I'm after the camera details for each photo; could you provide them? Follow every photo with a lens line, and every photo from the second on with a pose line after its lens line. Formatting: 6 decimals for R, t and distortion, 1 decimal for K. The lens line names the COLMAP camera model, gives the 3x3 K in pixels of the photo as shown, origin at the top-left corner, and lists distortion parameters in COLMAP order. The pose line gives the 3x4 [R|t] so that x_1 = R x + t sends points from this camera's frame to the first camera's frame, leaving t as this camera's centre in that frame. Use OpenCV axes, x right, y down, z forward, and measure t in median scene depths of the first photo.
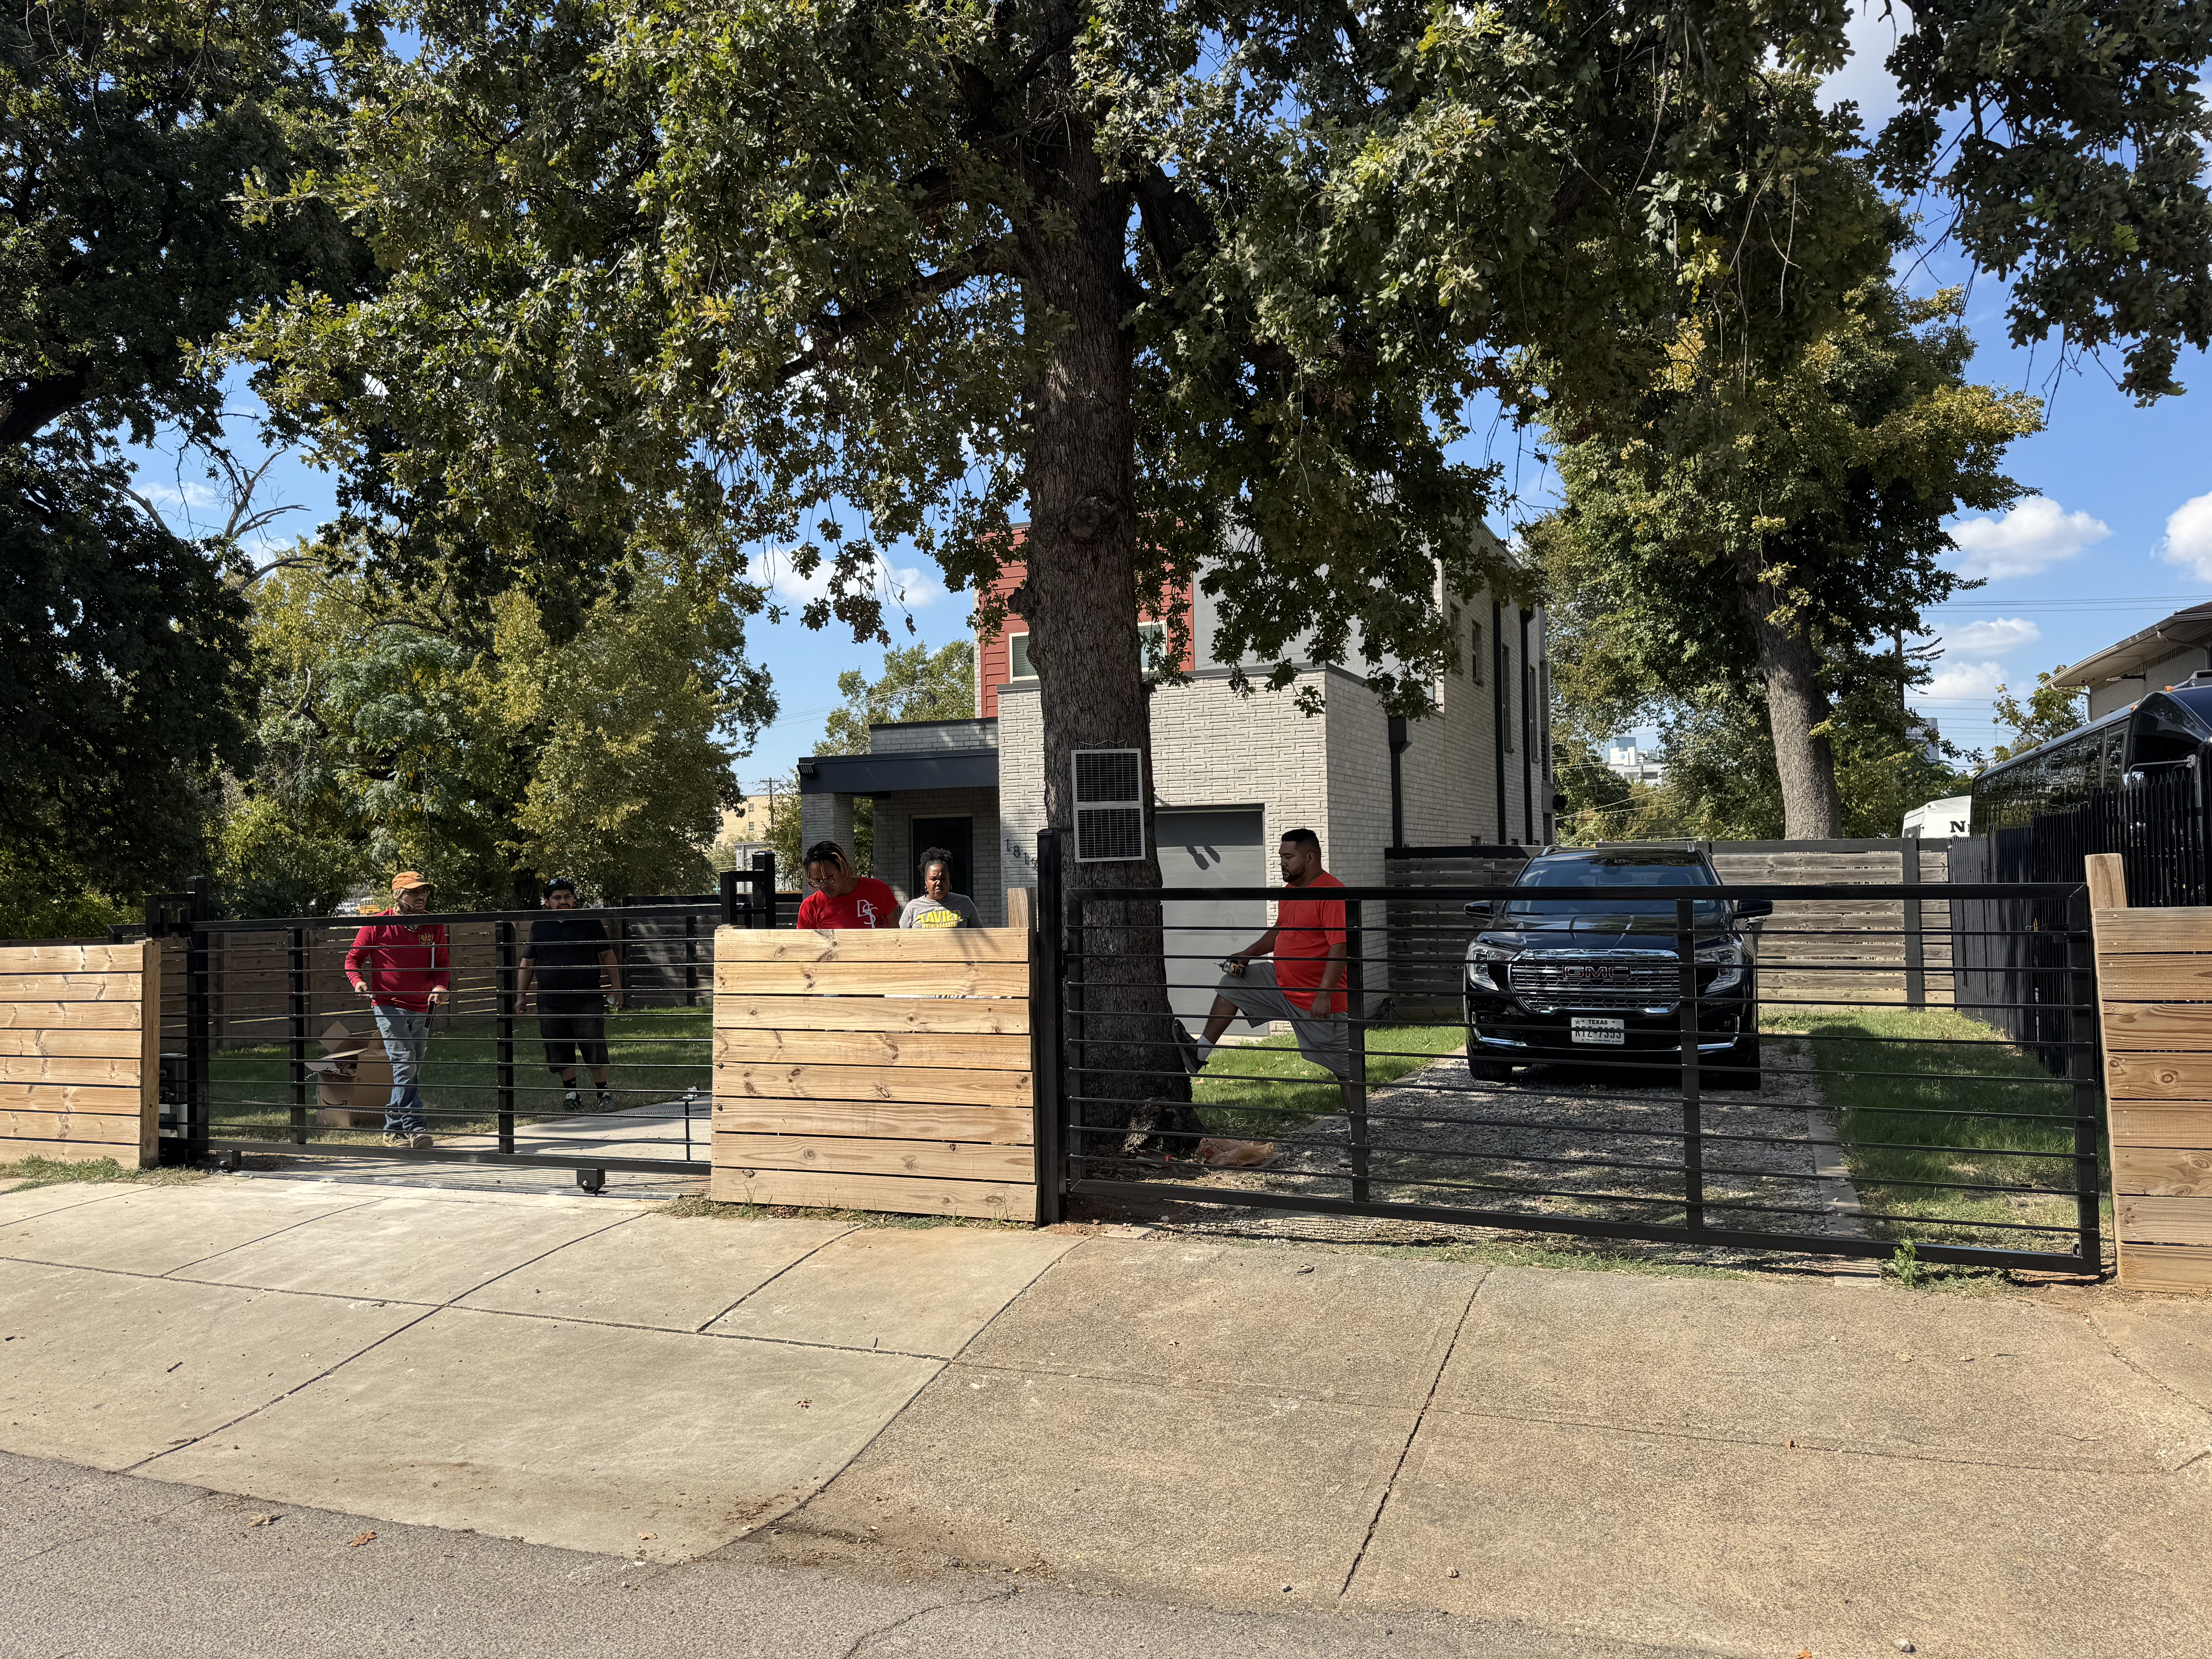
lens RADIAL K [[1533.7, 0, 1100.4], [0, 1533.7, 826.7], [0, 0, 1]] dist [0.053813, -0.045630]
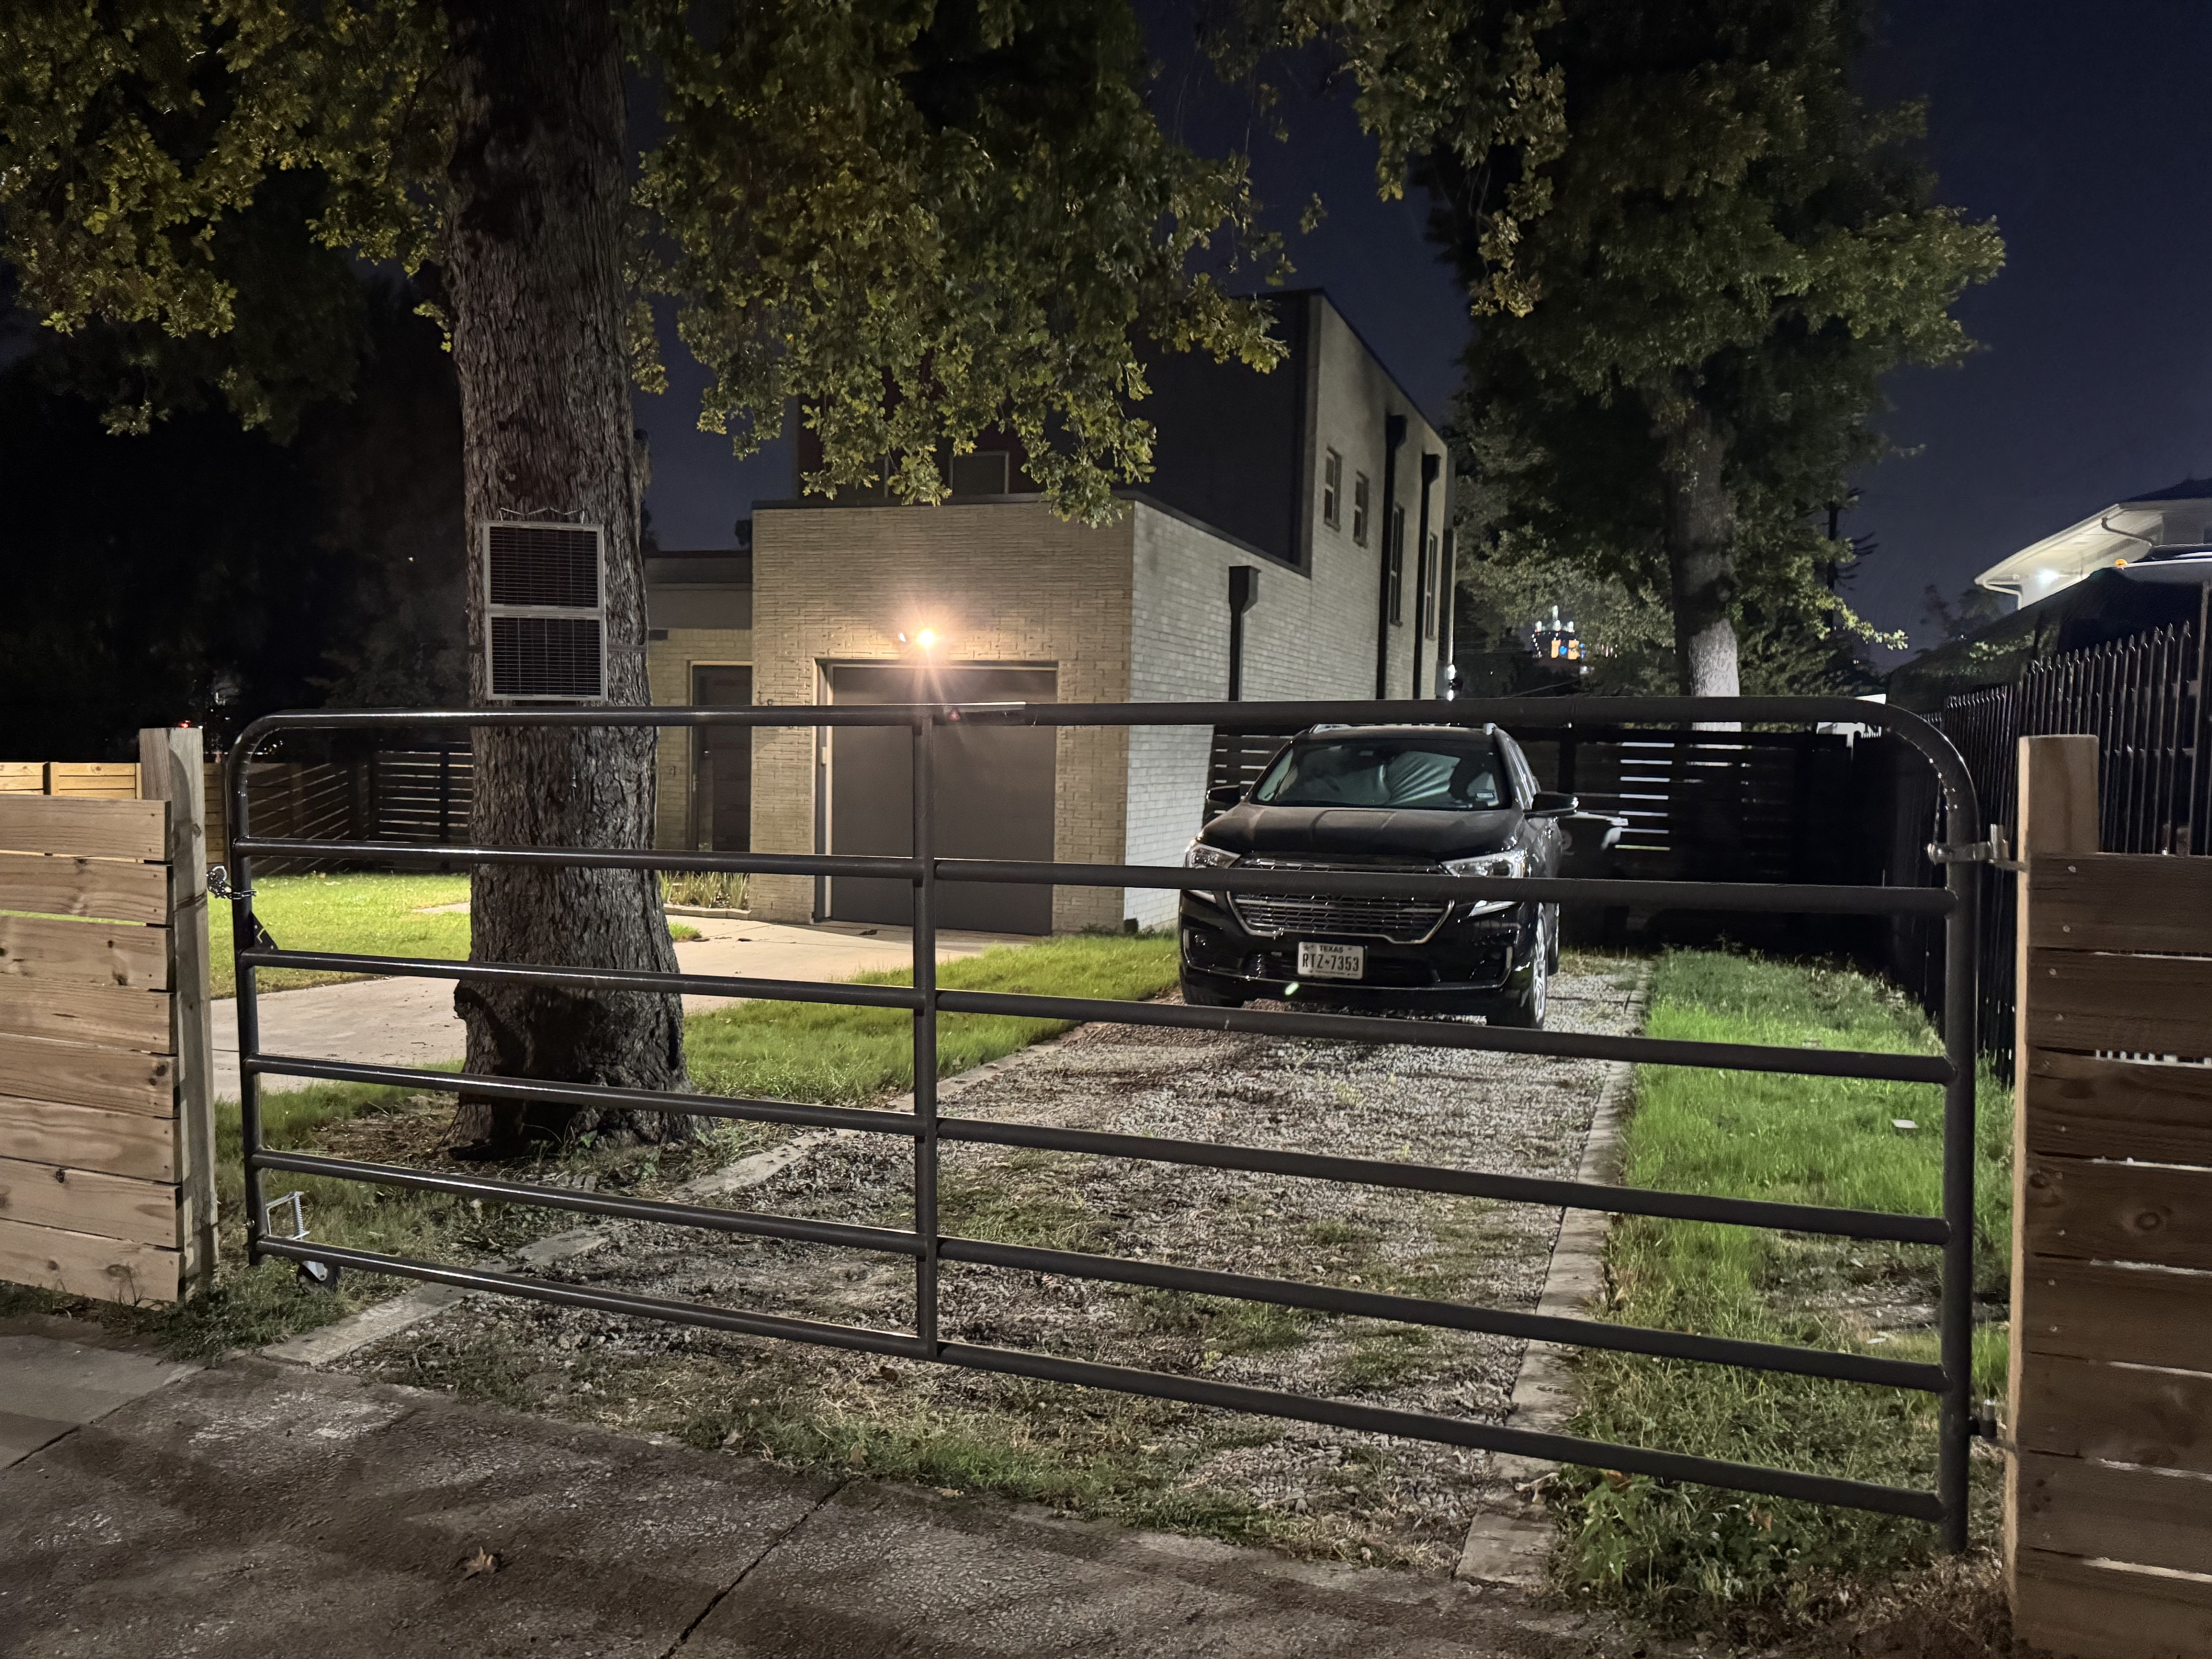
lens RADIAL K [[1533.7, 0, 1099.6], [0, 1533.7, 826.8], [0, 0, 1]] dist [0.053813, -0.045630]
pose [[0.998370, 0.040393, 0.040312, 0.086213], [-0.043586, 0.995701, 0.081730, 0.004965], [-0.036838, -0.083354, 0.995839, 0.137924]]
